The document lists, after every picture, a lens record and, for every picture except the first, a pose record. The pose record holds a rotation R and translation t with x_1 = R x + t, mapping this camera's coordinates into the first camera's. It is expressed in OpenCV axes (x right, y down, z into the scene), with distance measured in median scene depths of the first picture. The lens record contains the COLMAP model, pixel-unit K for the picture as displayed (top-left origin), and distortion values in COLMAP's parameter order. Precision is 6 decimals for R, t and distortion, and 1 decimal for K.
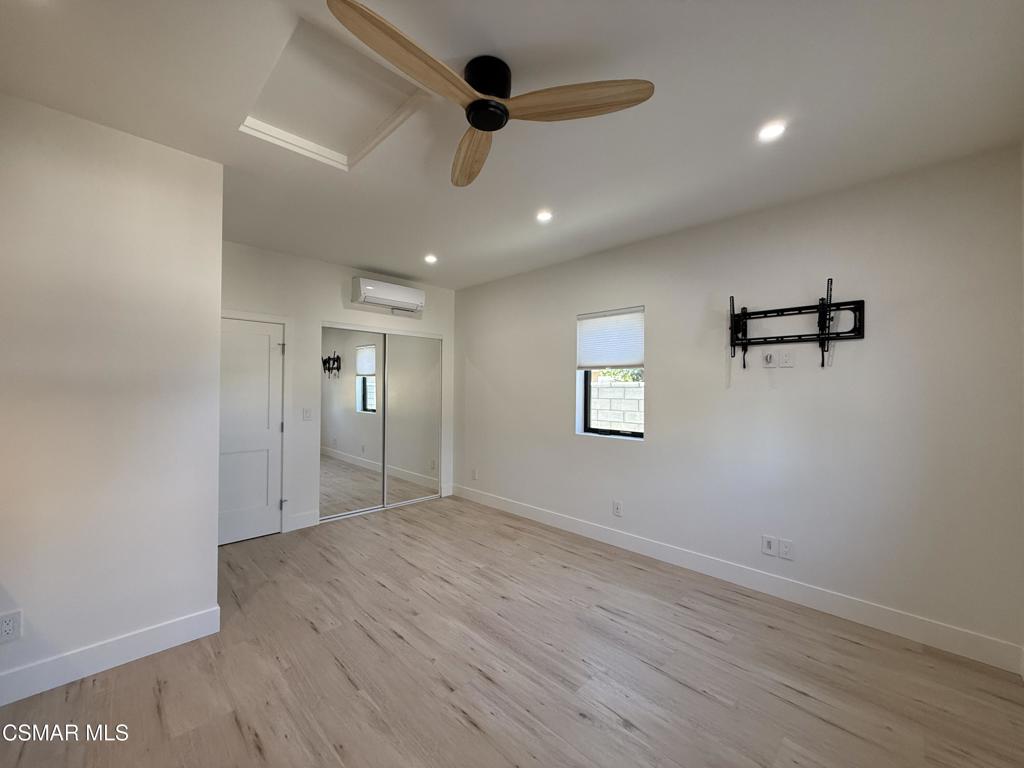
lens RADIAL K [[408.5, 0, 510.6], [0, 408.5, 384.8], [0, 0, 1]] dist [0.000672, -0.000018]
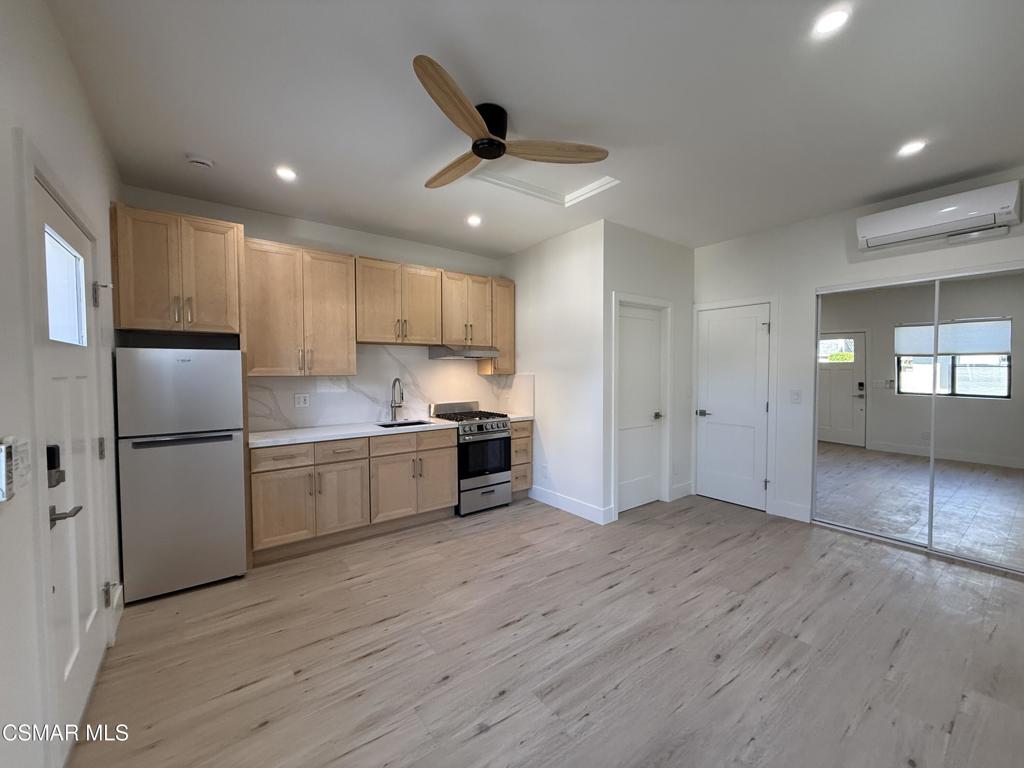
lens RADIAL K [[408.5, 0, 510.6], [0, 408.5, 384.8], [0, 0, 1]] dist [0.000672, -0.000018]
pose [[-0.139822, 0.025650, -0.989844, 0.865763], [0.011498, 0.999639, 0.024279, 0.030466], [0.990110, -0.007986, -0.140066, 0.888936]]
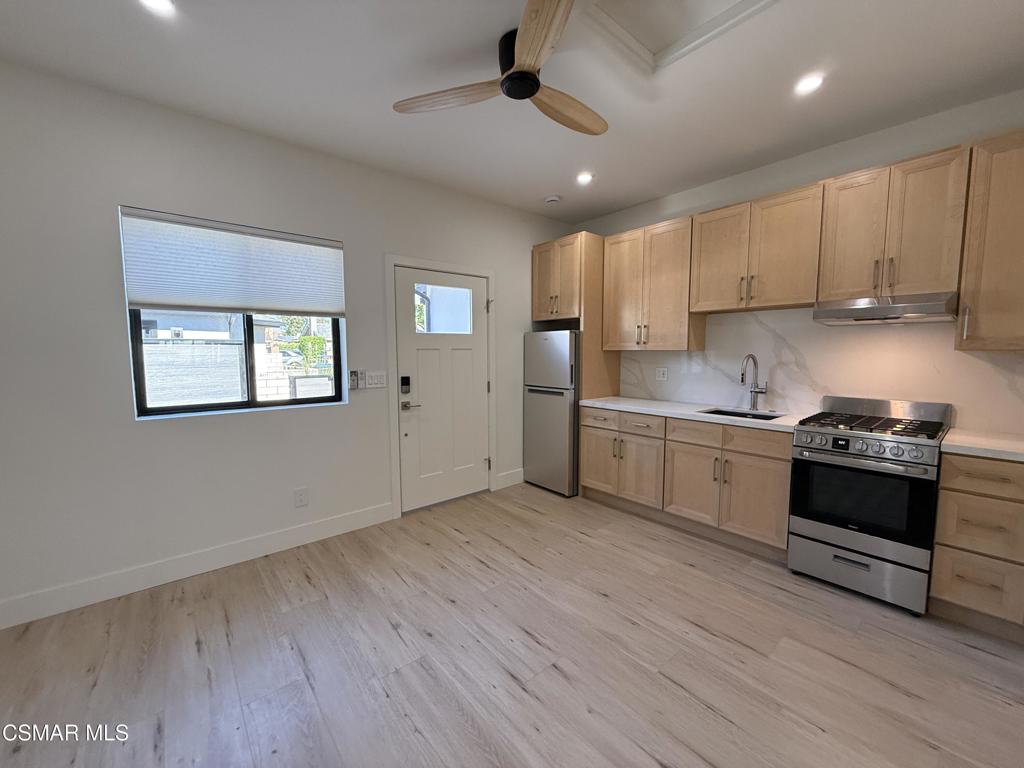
lens RADIAL K [[408.5, 0, 510.6], [0, 408.5, 384.8], [0, 0, 1]] dist [0.000672, -0.000018]
pose [[-0.996343, -0.012631, 0.084505, -0.094579], [-0.006226, 0.997117, 0.075630, 0.042042], [-0.085217, 0.074827, -0.993549, 1.543810]]
